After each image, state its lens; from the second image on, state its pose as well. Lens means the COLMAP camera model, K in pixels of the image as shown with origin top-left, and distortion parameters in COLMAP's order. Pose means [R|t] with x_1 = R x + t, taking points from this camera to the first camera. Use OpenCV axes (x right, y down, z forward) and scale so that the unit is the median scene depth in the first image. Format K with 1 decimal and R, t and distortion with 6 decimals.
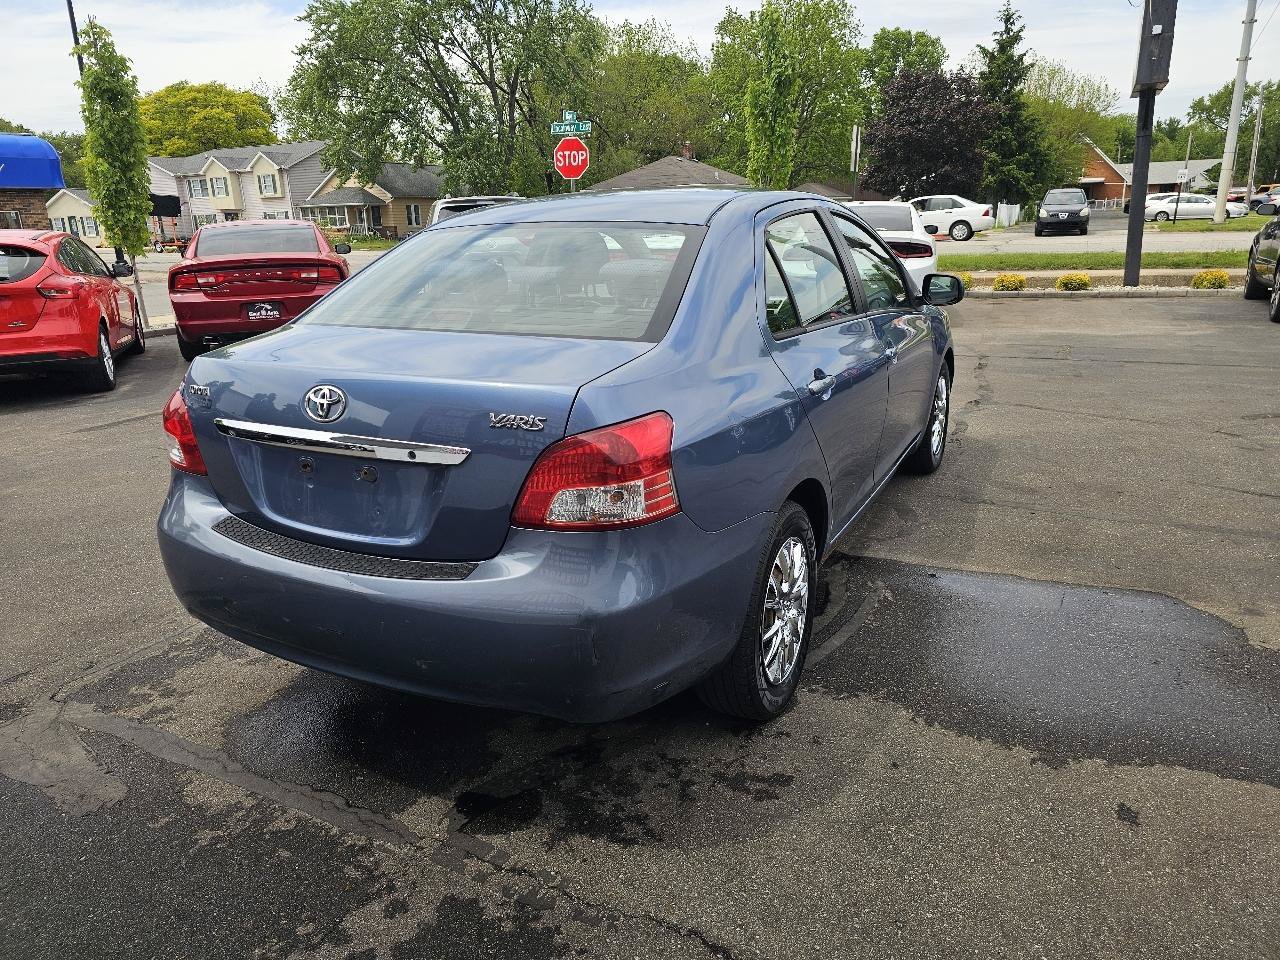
lens RADIAL K [[859.3, 0, 620.0], [0, 859.3, 460.0], [0, 0, 1]] dist [0.060451, -0.046121]
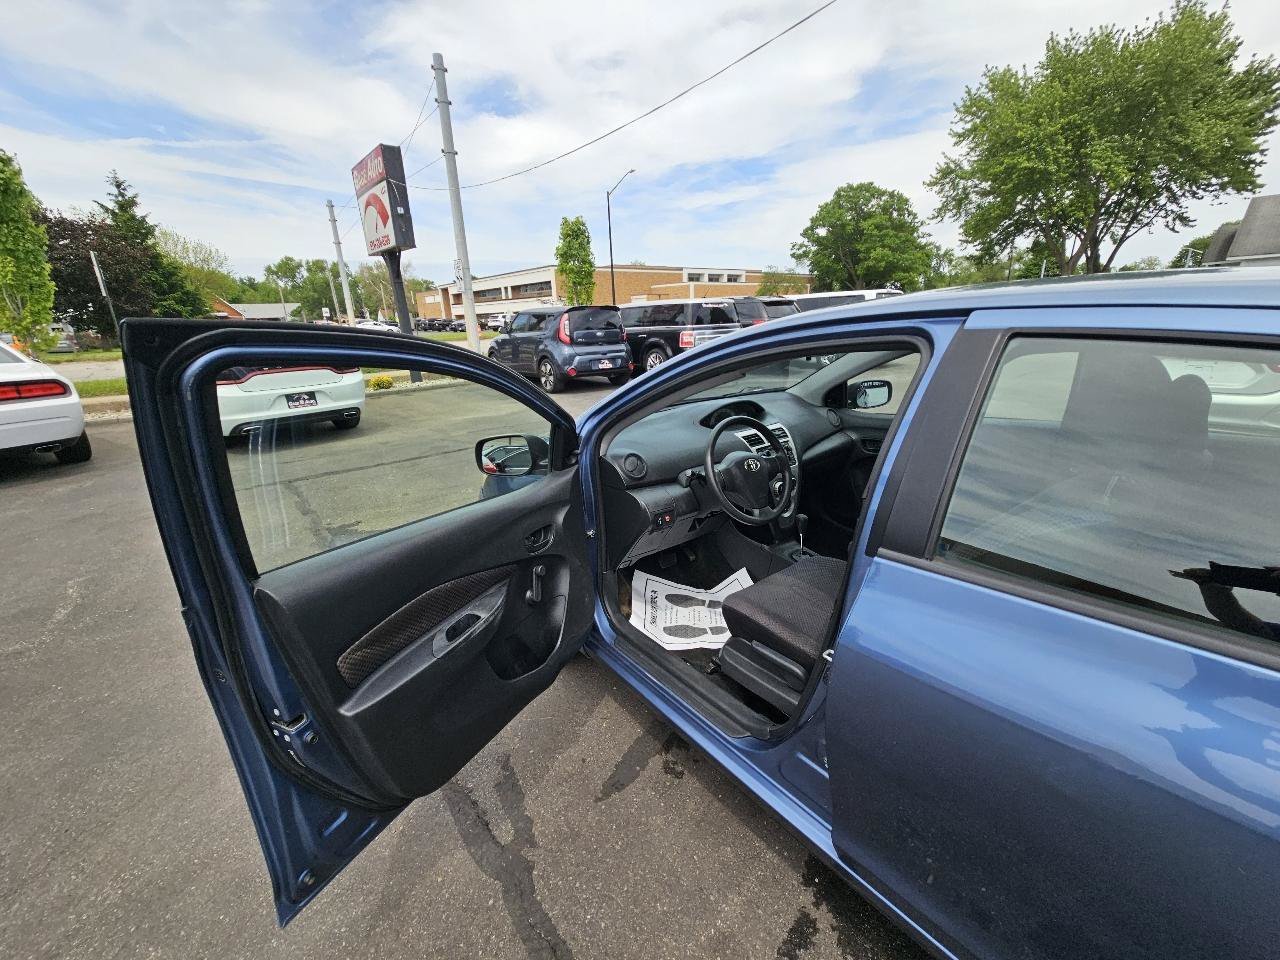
lens RADIAL K [[521.0, 0, 640.0], [0, 521.0, 480.0], [0, 0, 1]] dist [-0.000464, -0.000170]
pose [[0.400631, -0.259827, 0.878626, -0.045586], [0.264513, 0.950917, 0.160593, -0.034849], [-0.877227, 0.168070, 0.449695, 0.123794]]
